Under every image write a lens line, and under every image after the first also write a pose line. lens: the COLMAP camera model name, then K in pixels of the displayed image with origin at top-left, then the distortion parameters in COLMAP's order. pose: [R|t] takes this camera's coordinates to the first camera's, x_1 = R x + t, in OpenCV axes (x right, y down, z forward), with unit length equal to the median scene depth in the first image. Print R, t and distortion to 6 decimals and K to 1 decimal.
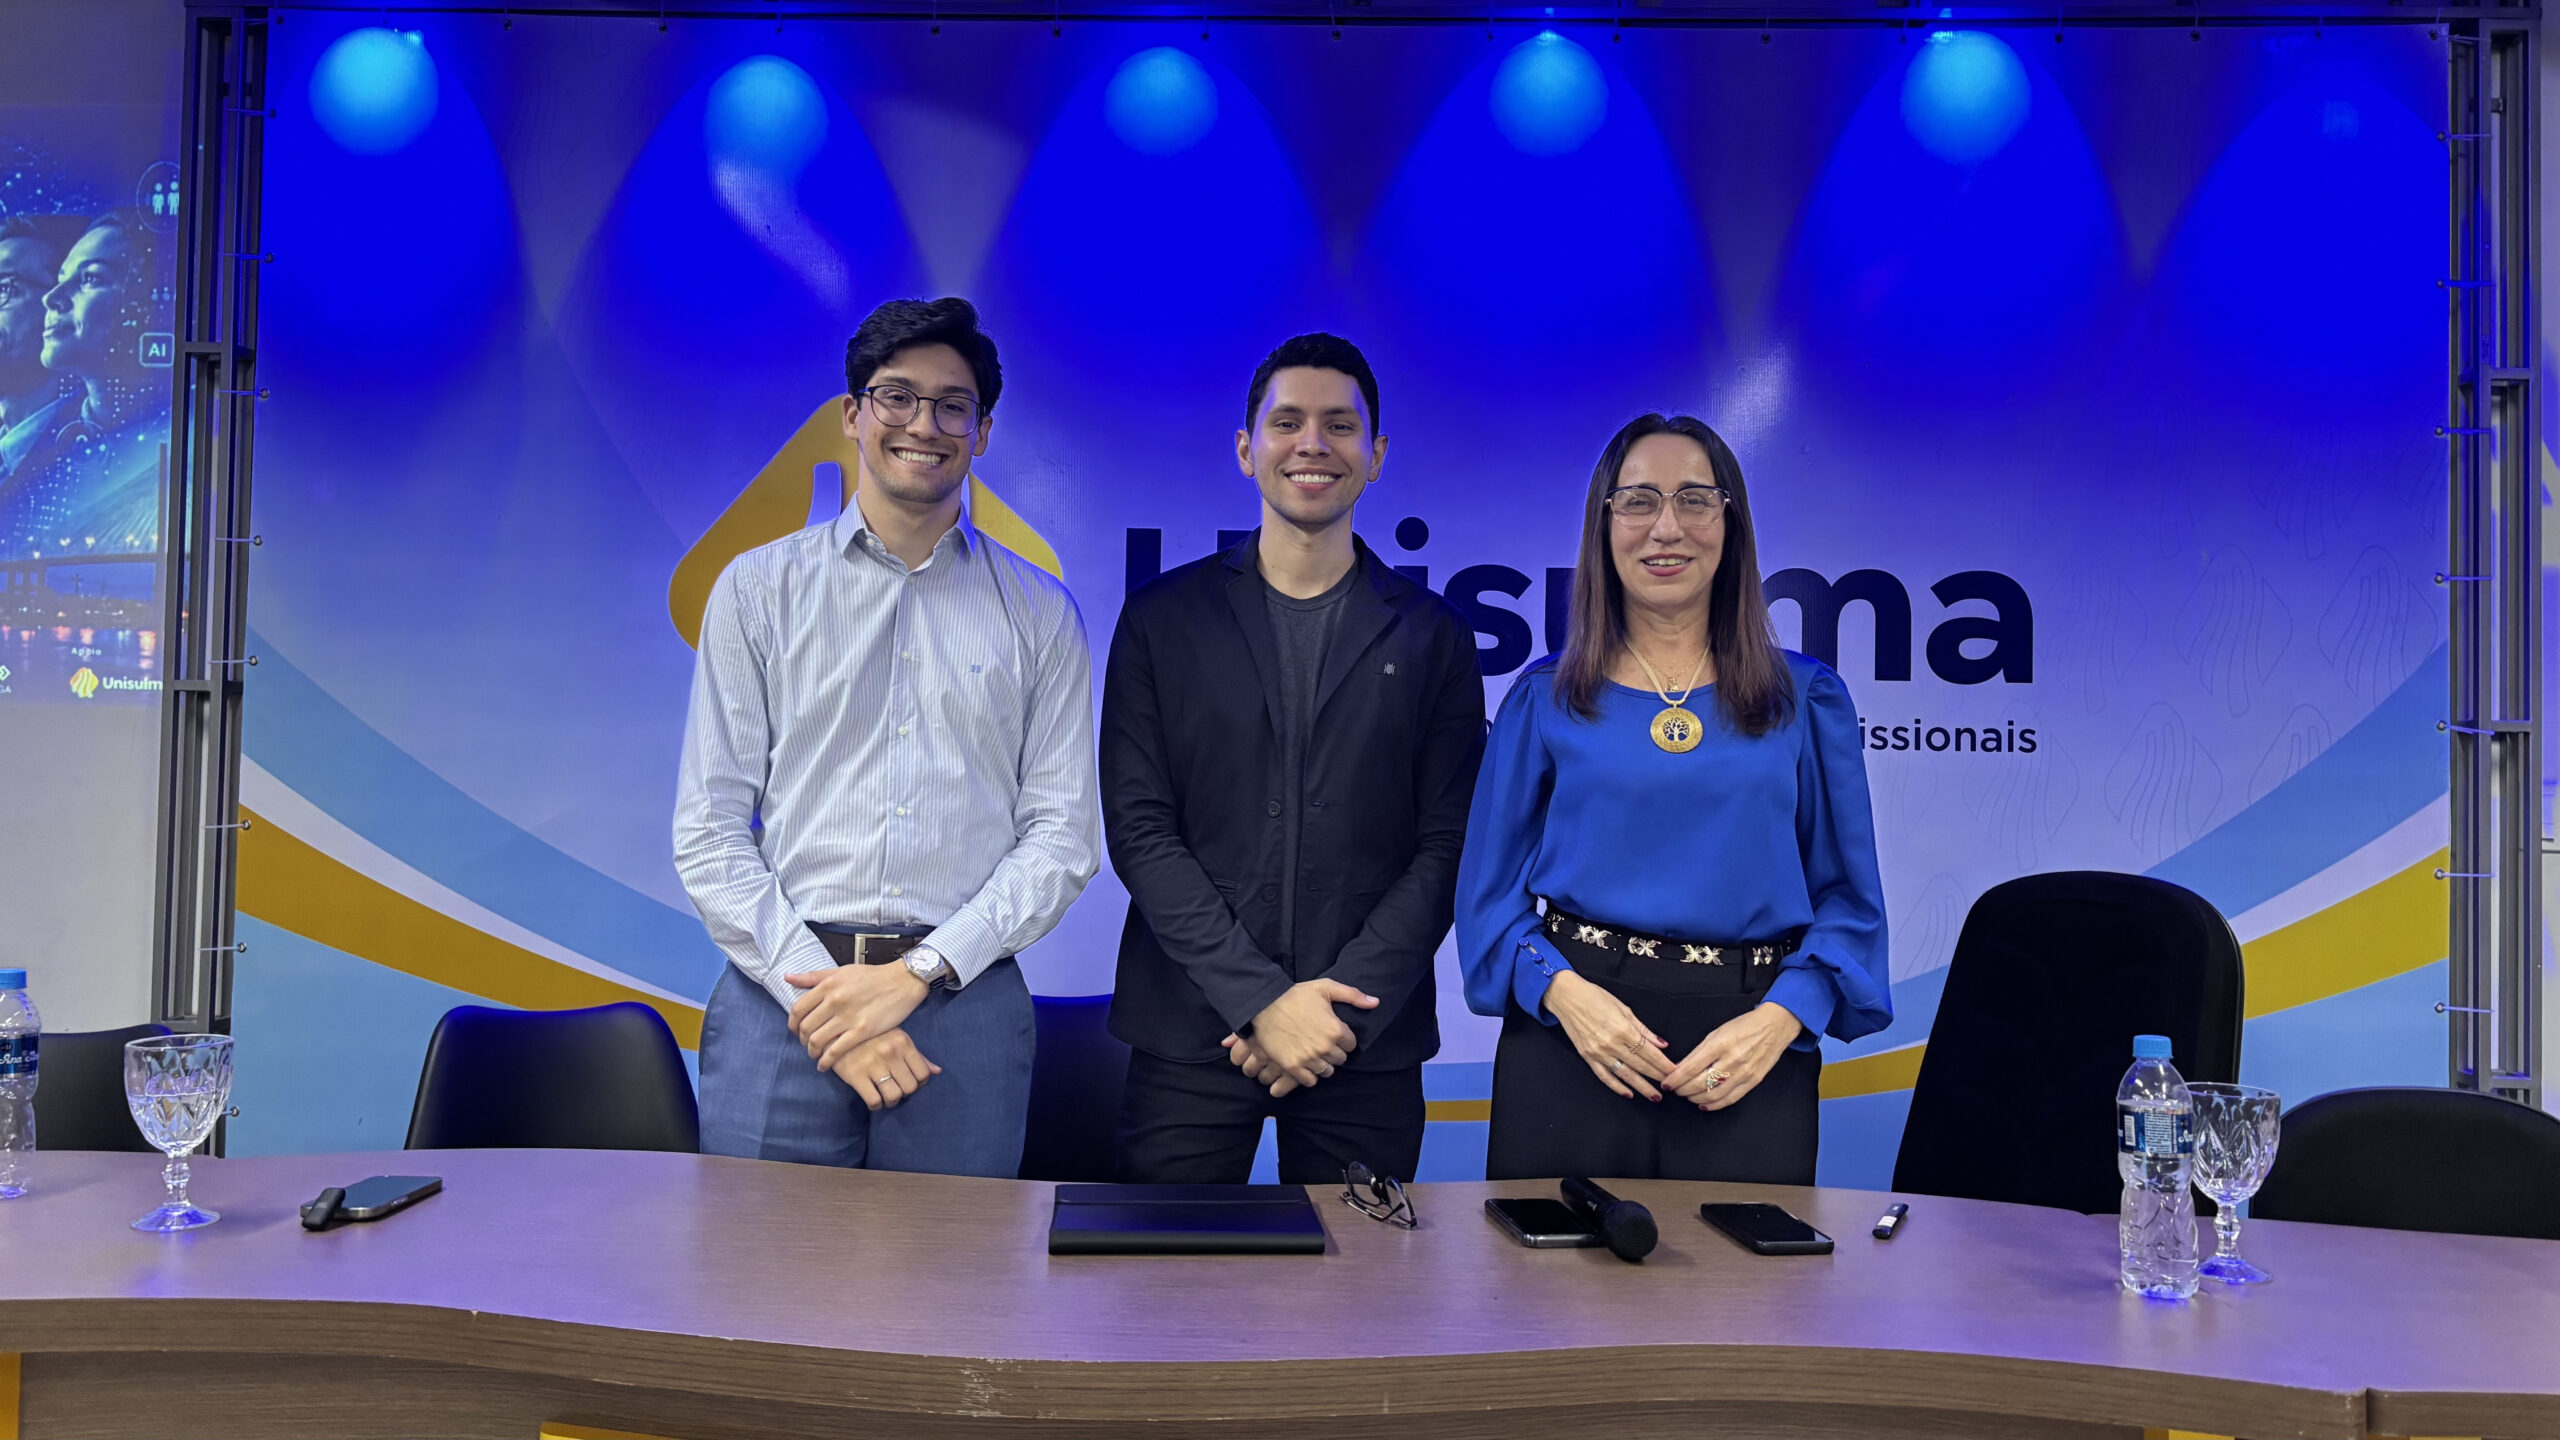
lens RADIAL K [[1941.4, 0, 1343.3], [0, 1941.4, 783.1], [0, 0, 1]] dist [0.039456, -0.043163]
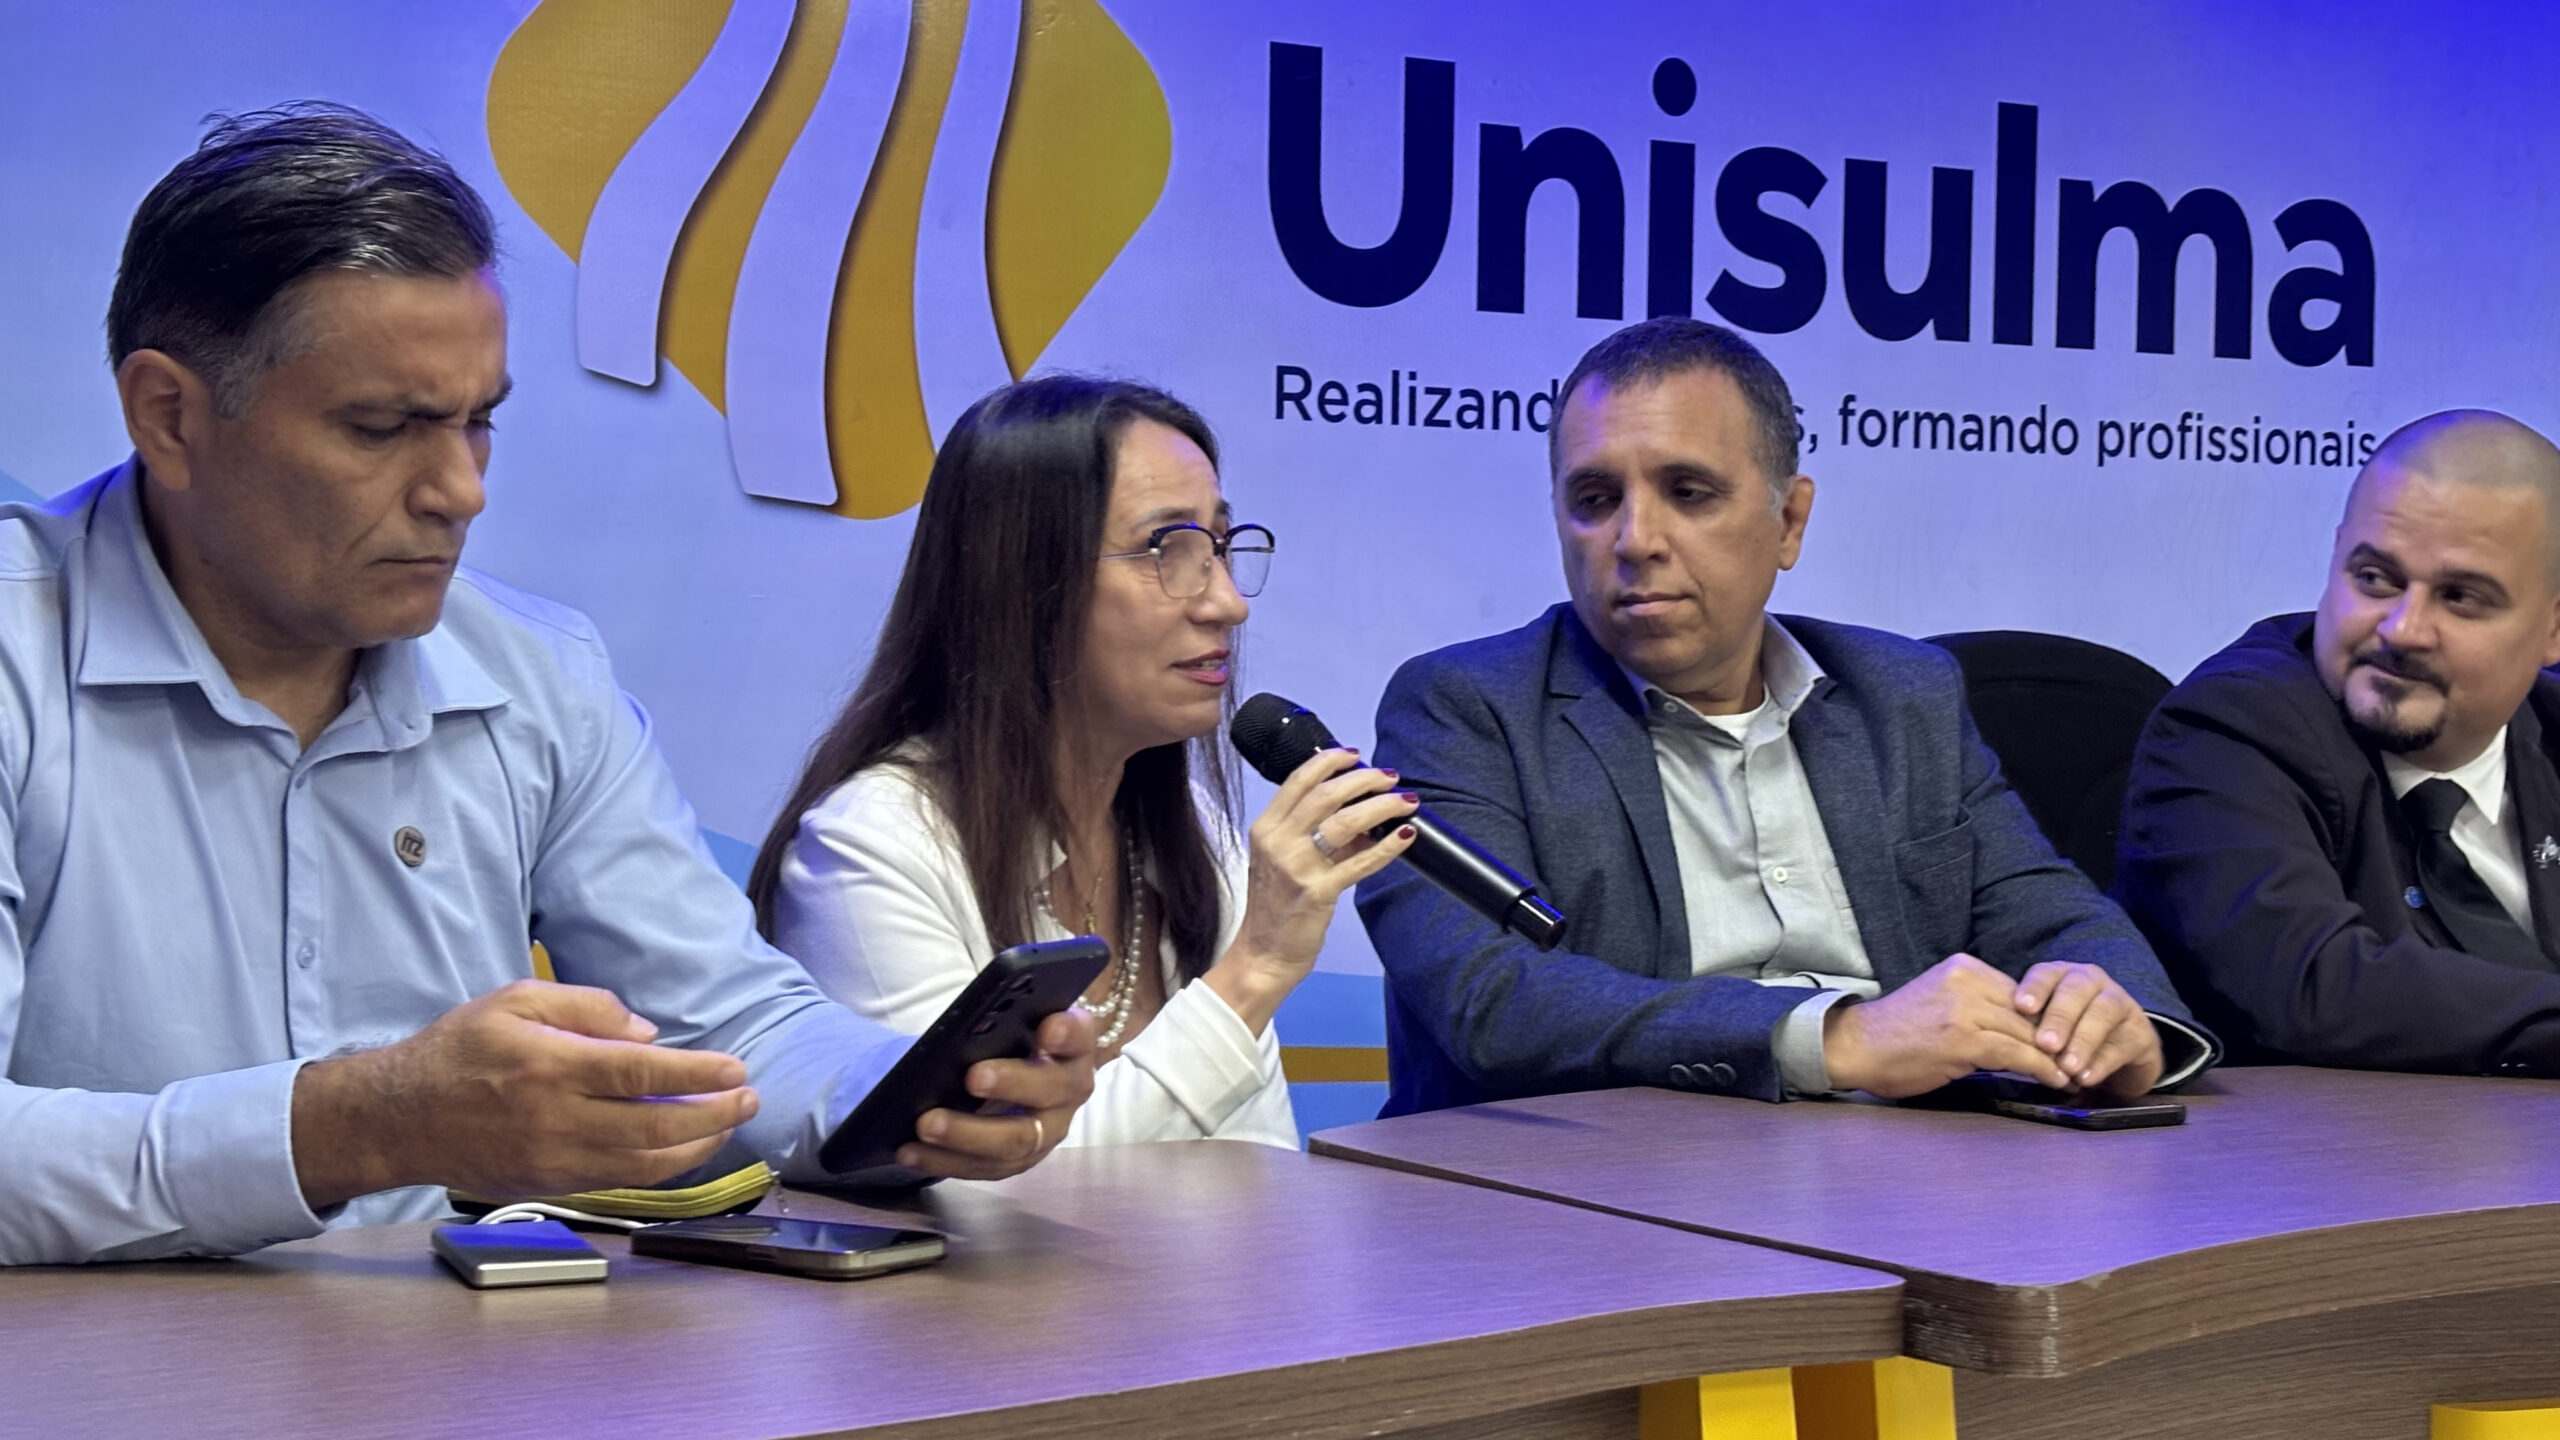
lens RADIAL K [[3902.4, 0, 1251.4], [0, 3902.4, 731.9], [0, 0, 1]] dist [0.104632, 0.000000]
pose [[0.818092, -0.028187, 0.574396, -0.732269], [-0.016914, 0.997187, 0.073024, -0.016434], [-0.574839, -0.069456, 0.815314, 0.074972]]
